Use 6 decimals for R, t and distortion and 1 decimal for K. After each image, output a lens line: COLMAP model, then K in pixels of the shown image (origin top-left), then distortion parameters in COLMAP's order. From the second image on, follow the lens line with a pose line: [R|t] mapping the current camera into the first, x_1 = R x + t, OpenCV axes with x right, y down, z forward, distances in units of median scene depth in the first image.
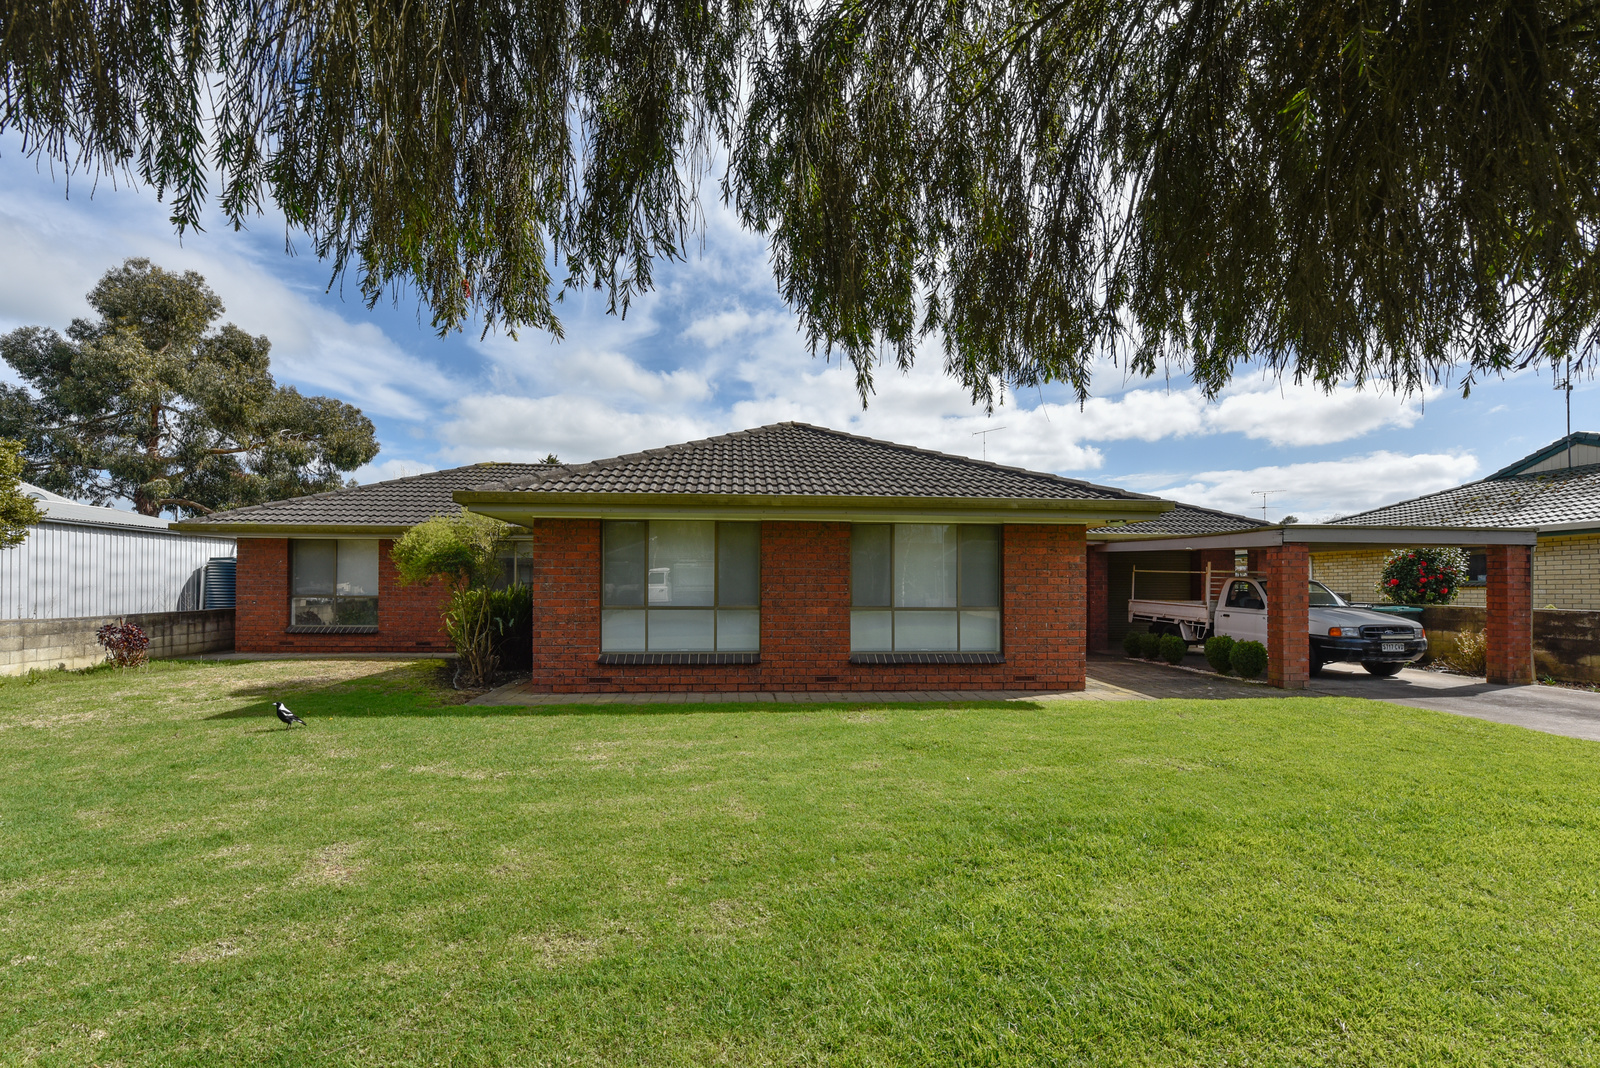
lens RADIAL K [[721.3, 0, 798.1], [0, 721.3, 542.7], [0, 0, 1]] dist [-0.025230, 0.000930]
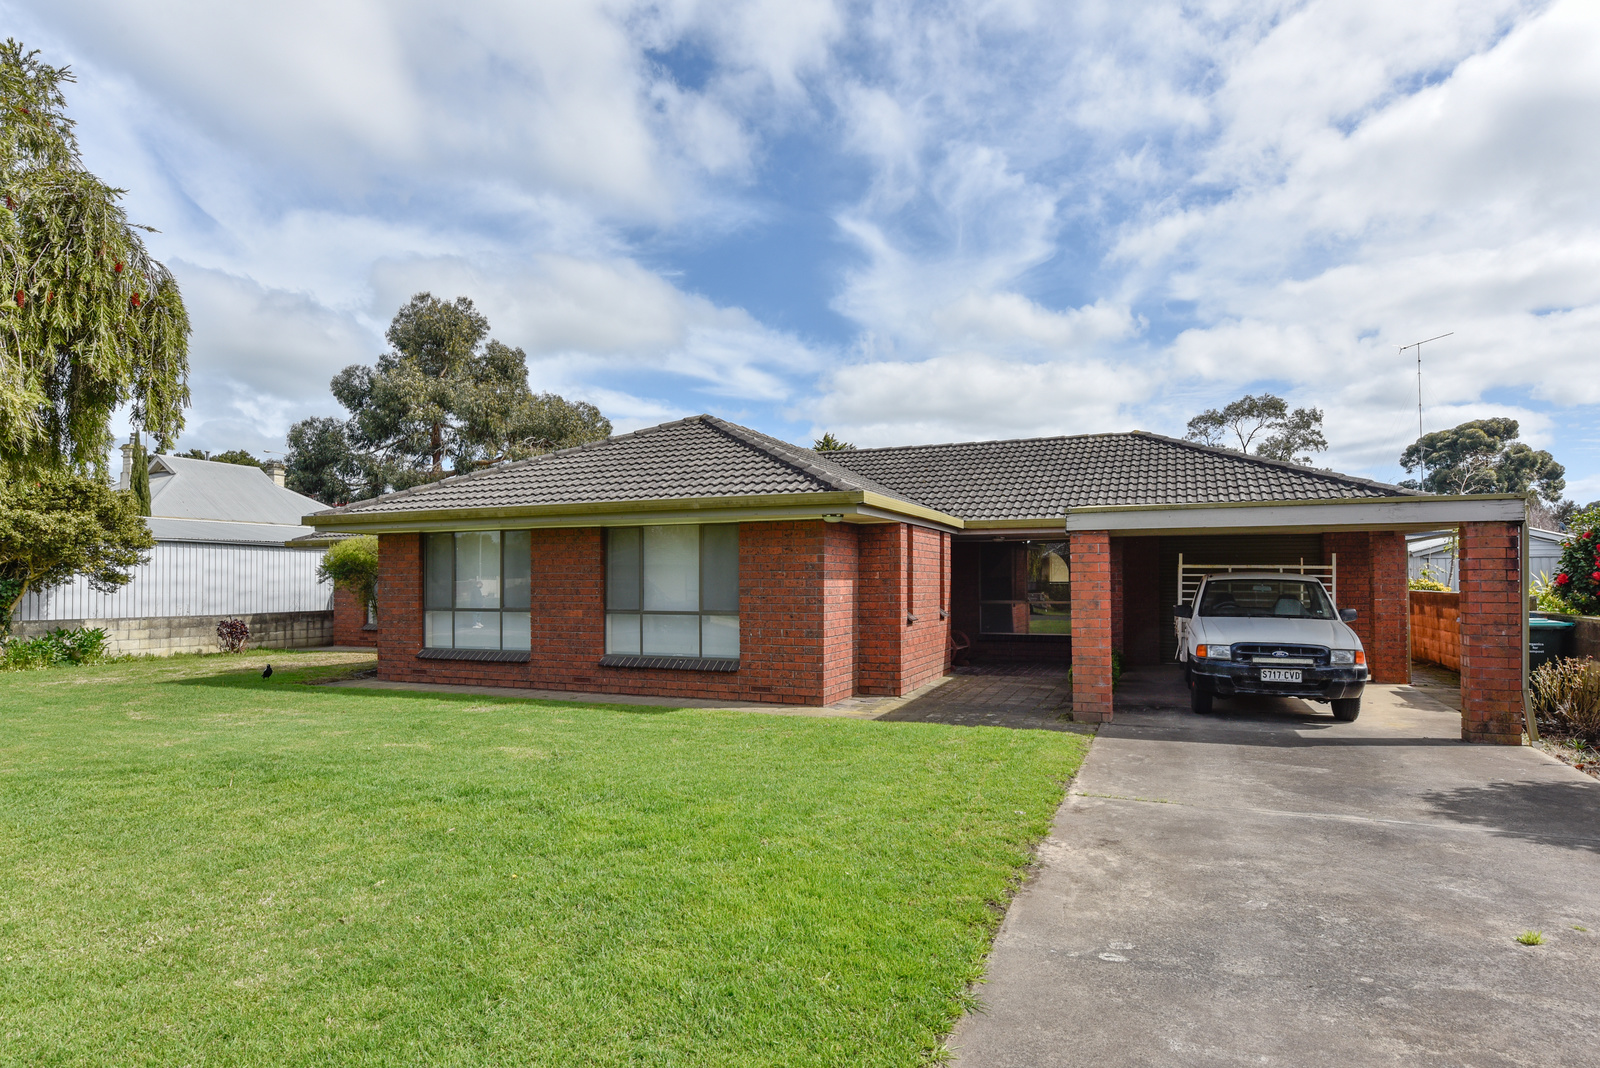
lens RADIAL K [[916.3, 0, 802.0], [0, 916.3, 532.2], [0, 0, 1]] dist [-0.019120, -0.000577]
pose [[0.887866, -0.032106, -0.458981, 0.666893], [0.033749, 0.999420, -0.004625, -0.004266], [0.458864, -0.011384, 0.888434, -0.014078]]
